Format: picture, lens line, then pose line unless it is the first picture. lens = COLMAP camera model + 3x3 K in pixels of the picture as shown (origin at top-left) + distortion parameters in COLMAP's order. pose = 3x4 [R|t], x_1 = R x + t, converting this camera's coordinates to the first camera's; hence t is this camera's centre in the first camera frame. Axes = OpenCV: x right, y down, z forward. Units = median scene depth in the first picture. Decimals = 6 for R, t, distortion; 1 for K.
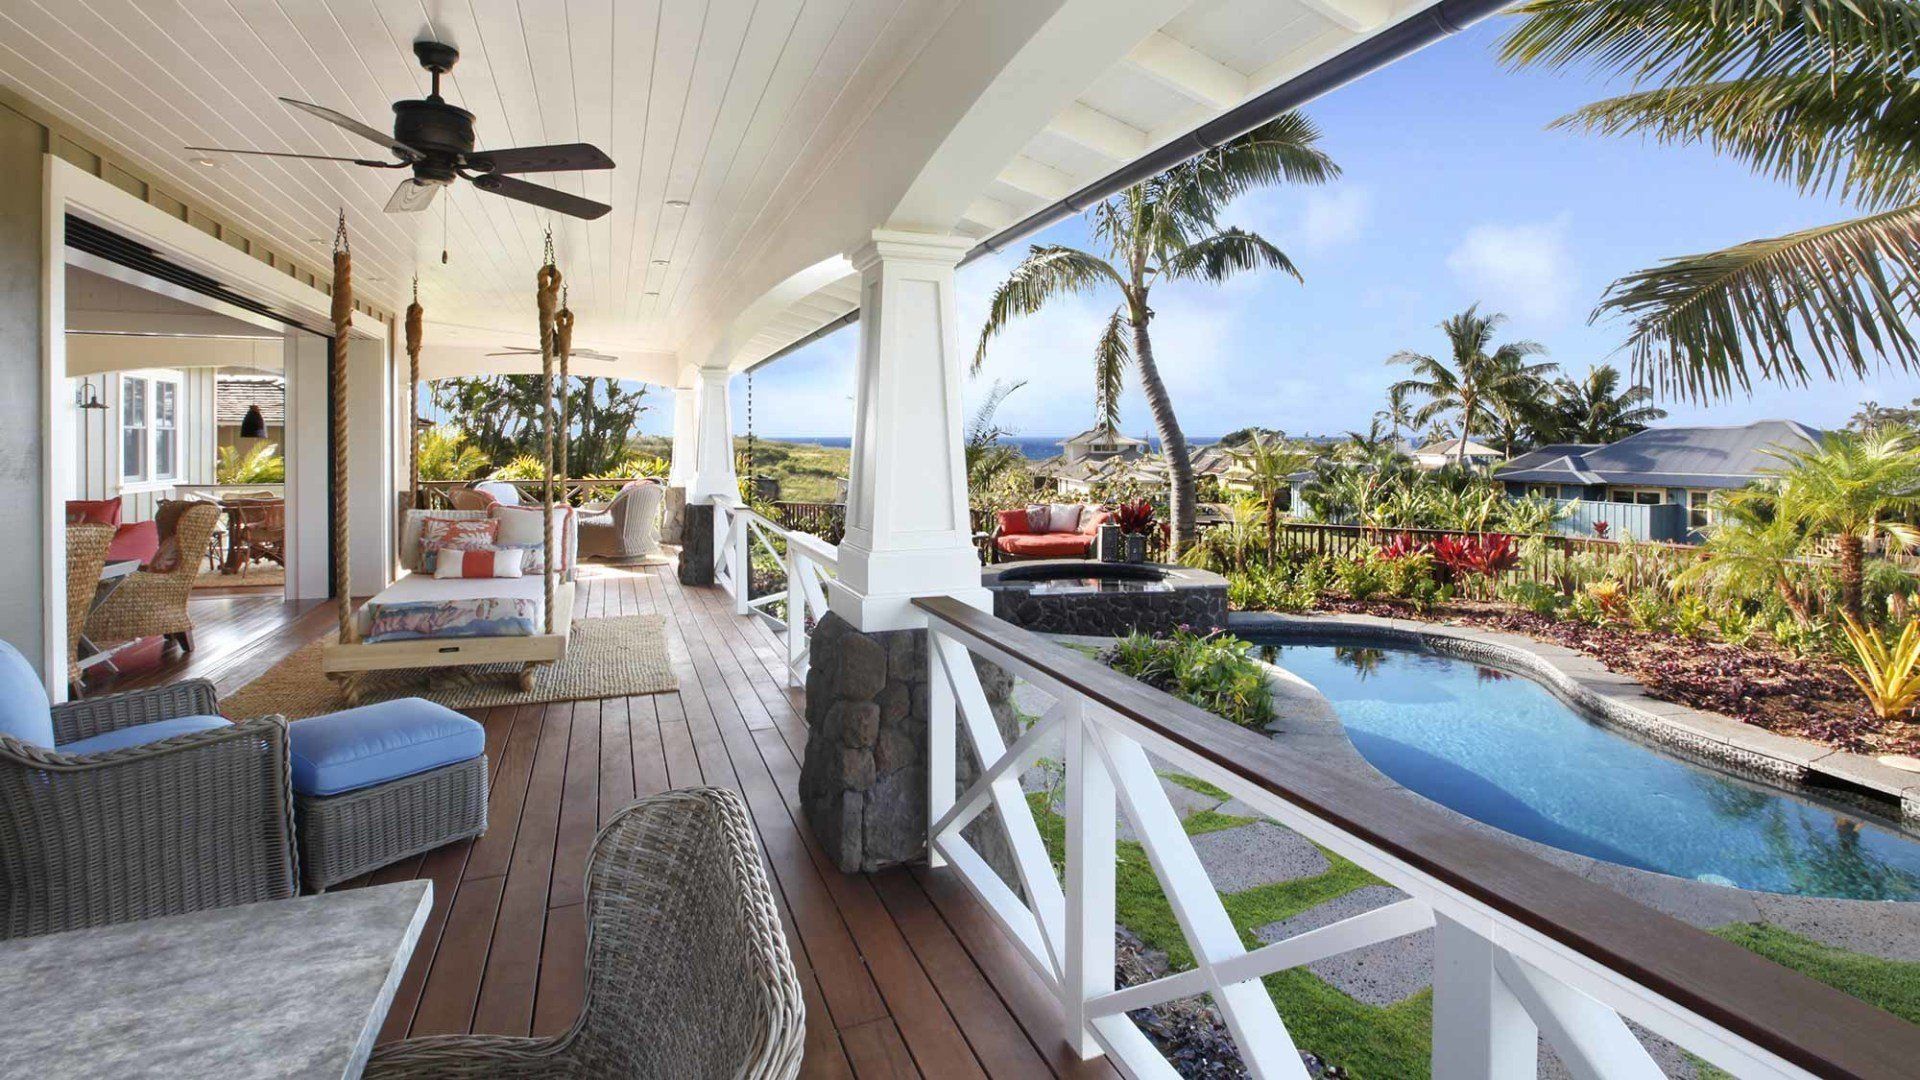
lens RADIAL K [[857.6, 0, 960.7], [0, 857.6, 435.8], [0, 0, 1]] dist [-0.022314, -0.000136]
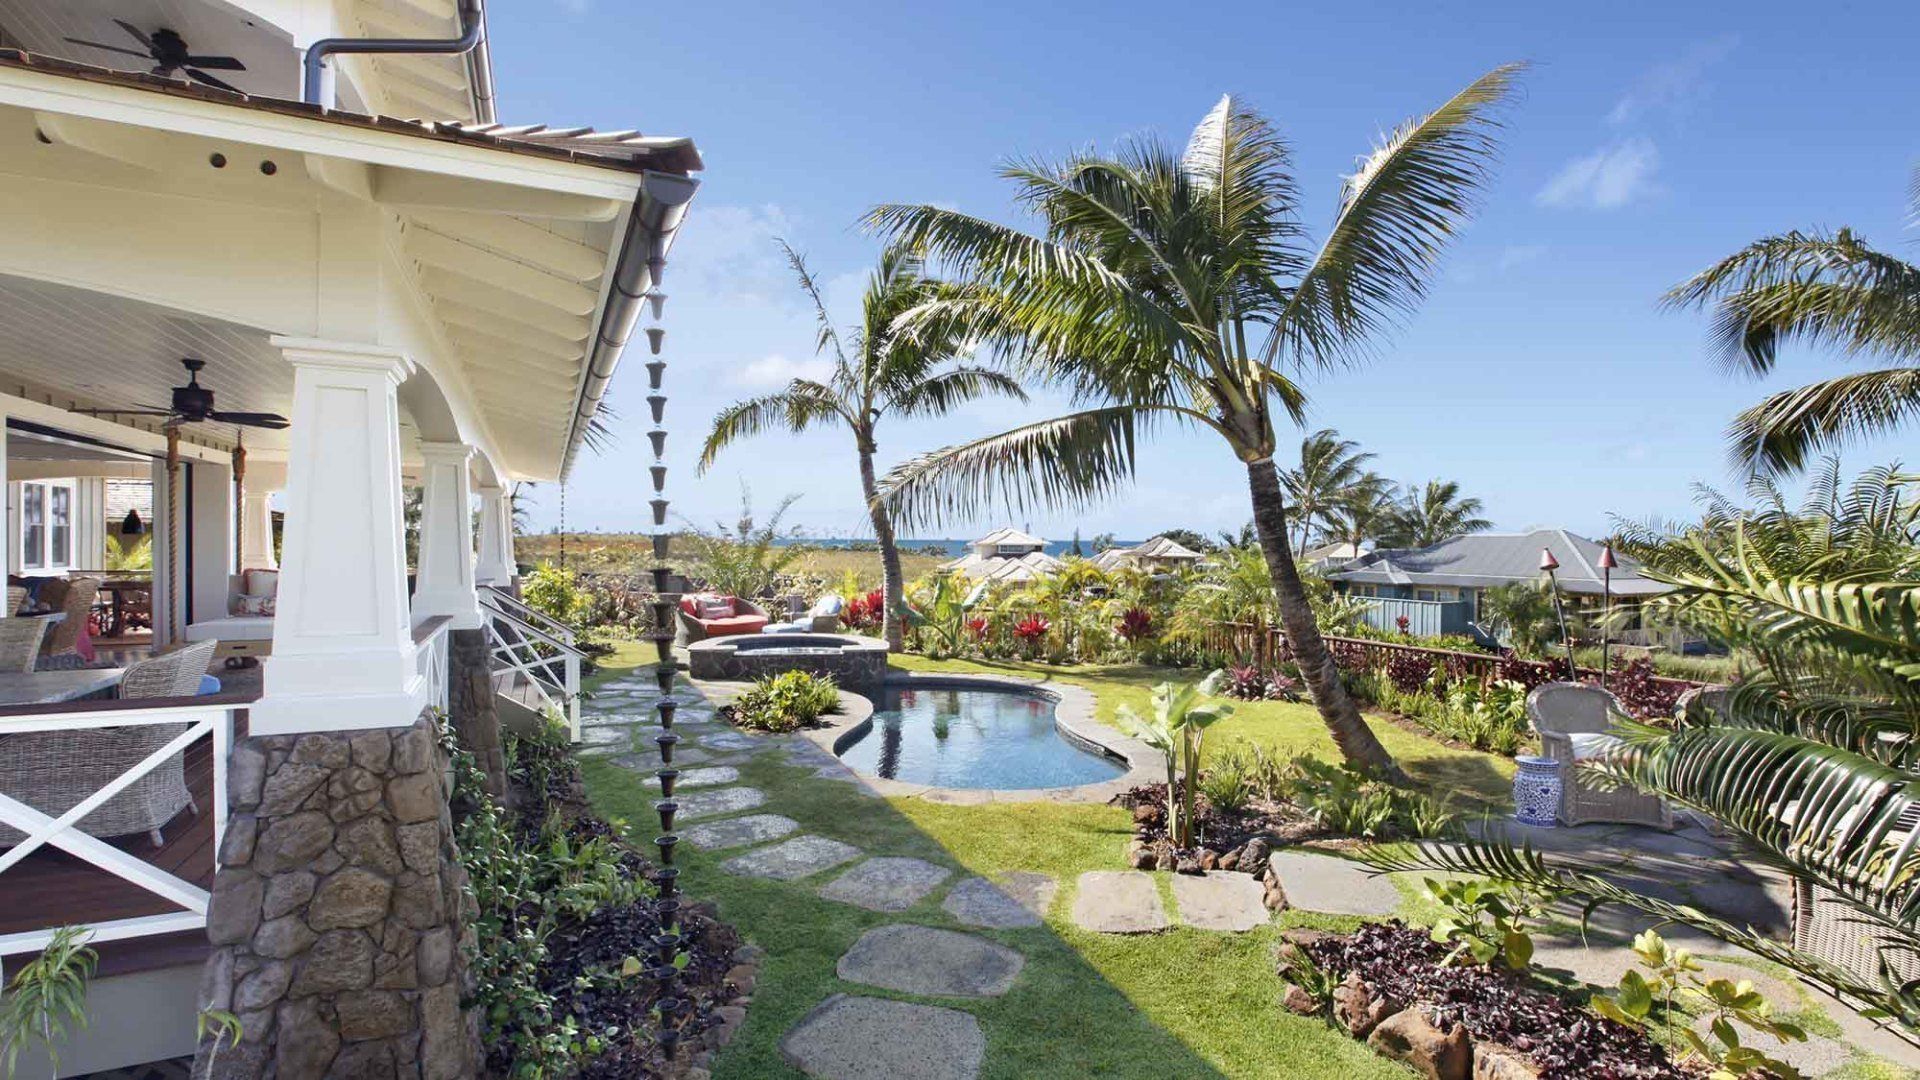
lens RADIAL K [[867.1, 0, 960.0], [0, 867.1, 540.0], [0, 0, 1]] dist [-0.013737, 0.000370]
pose [[0.998477, 0.009616, 0.054324, 0.272390], [-0.009867, 0.999942, 0.004357, -0.005280], [-0.054278, -0.004886, 0.998514, -0.290369]]
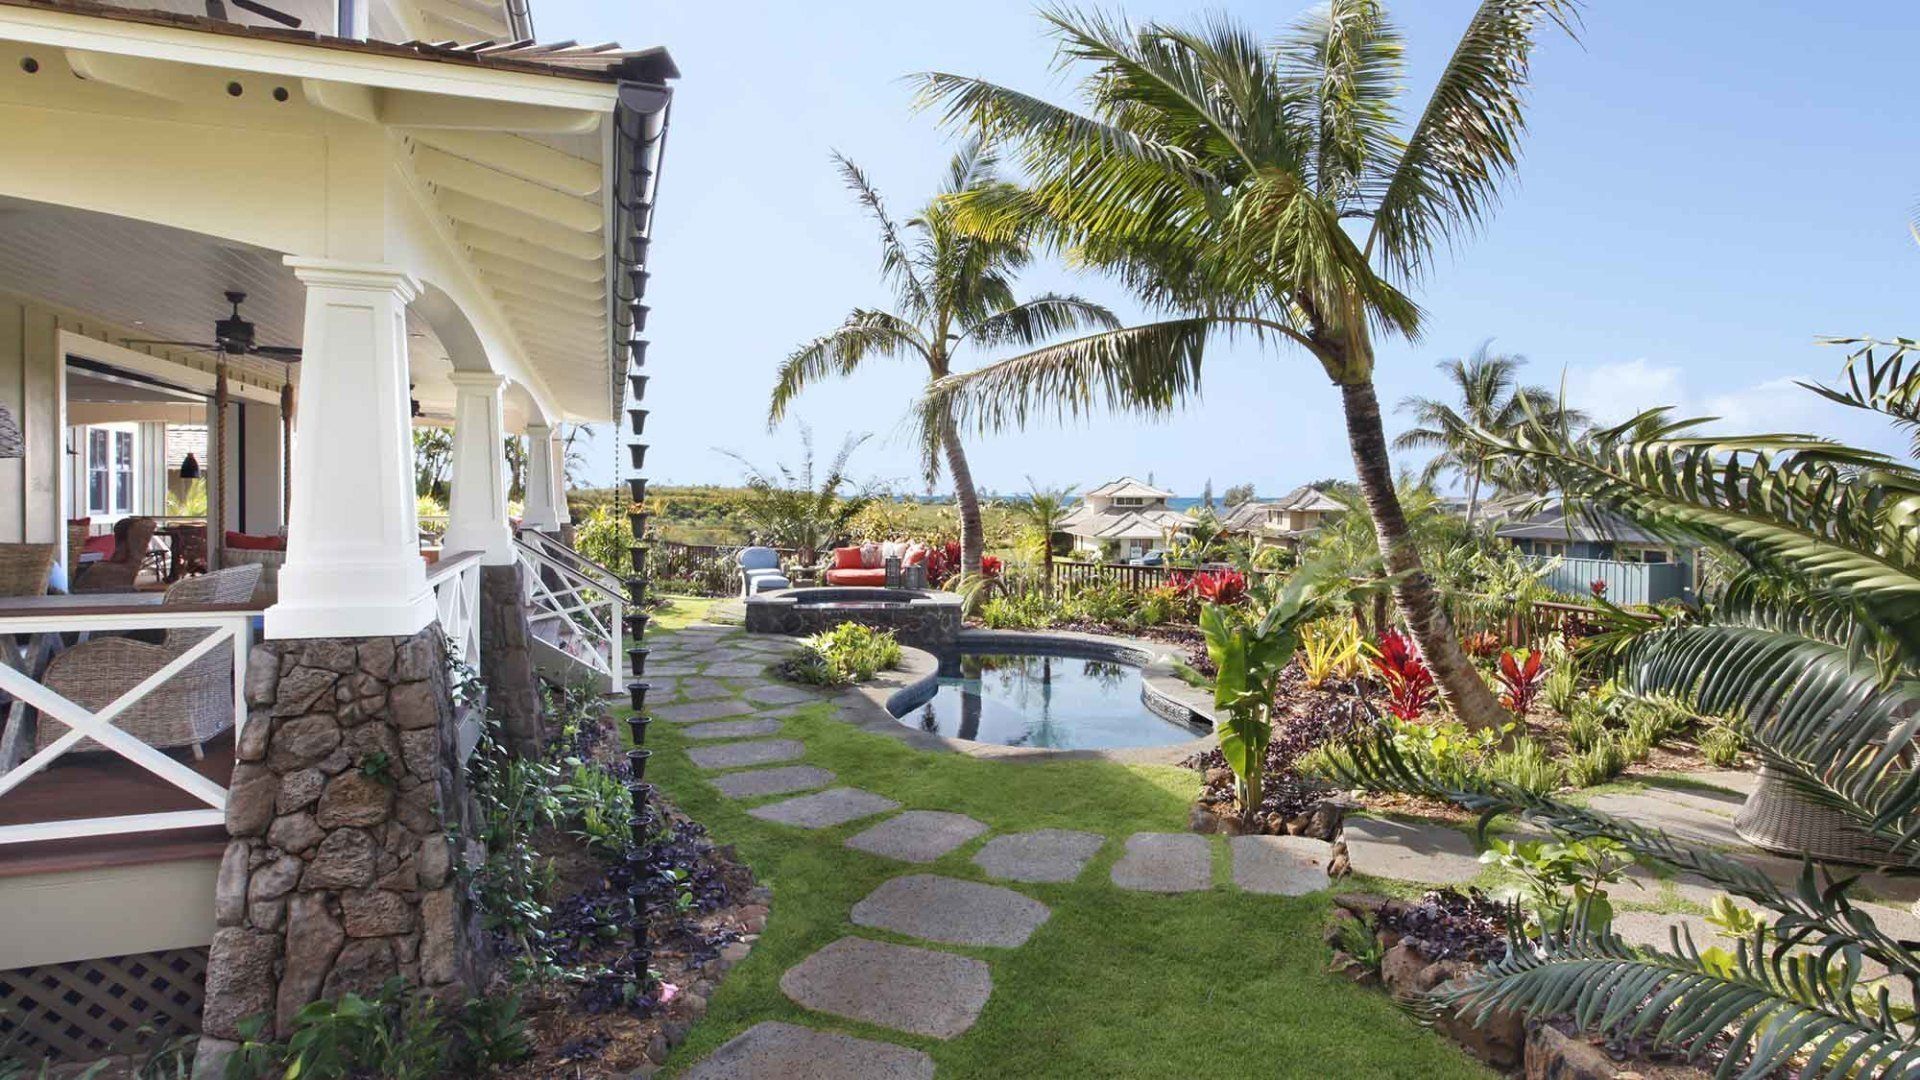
lens RADIAL K [[990.6, 0, 956.1], [0, 990.6, 494.3], [0, 0, 1]] dist [-0.002312, -0.000361]
pose [[0.998118, 0.007067, -0.060919, 0.306307], [-0.006664, 0.999955, 0.006824, 0.006719], [0.060965, -0.006405, 0.998119, -0.315936]]
